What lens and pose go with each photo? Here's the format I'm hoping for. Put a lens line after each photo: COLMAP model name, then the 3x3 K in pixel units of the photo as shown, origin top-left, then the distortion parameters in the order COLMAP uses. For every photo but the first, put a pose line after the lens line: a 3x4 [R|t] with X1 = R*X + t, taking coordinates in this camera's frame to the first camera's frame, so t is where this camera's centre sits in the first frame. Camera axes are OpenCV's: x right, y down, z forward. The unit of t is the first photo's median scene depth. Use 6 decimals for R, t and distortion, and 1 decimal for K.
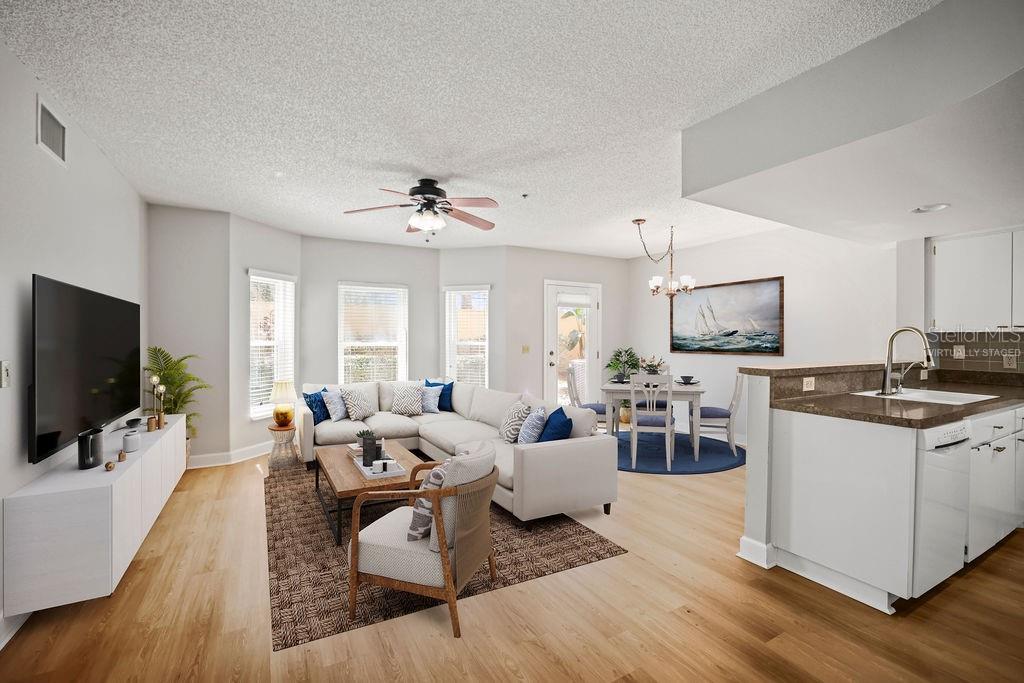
lens RADIAL K [[446.4, 0, 513.4], [0, 446.4, 340.8], [0, 0, 1]] dist [-0.000101, -0.000028]
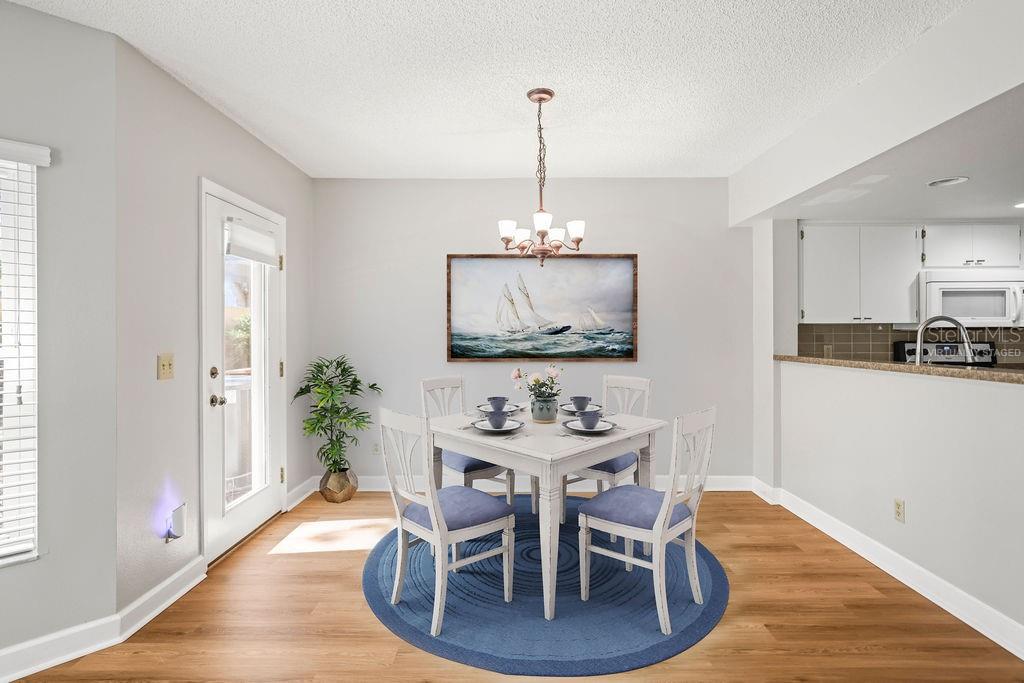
lens RADIAL K [[517.1, 0, 516.1], [0, 517.1, 347.9], [0, 0, 1]] dist [0.002462, -0.000009]
pose [[0.491564, -0.009590, 0.870789, -0.224686], [0.000303, 0.999941, 0.010841, 0.001561], [-0.870842, -0.005066, 0.491538, 0.683319]]
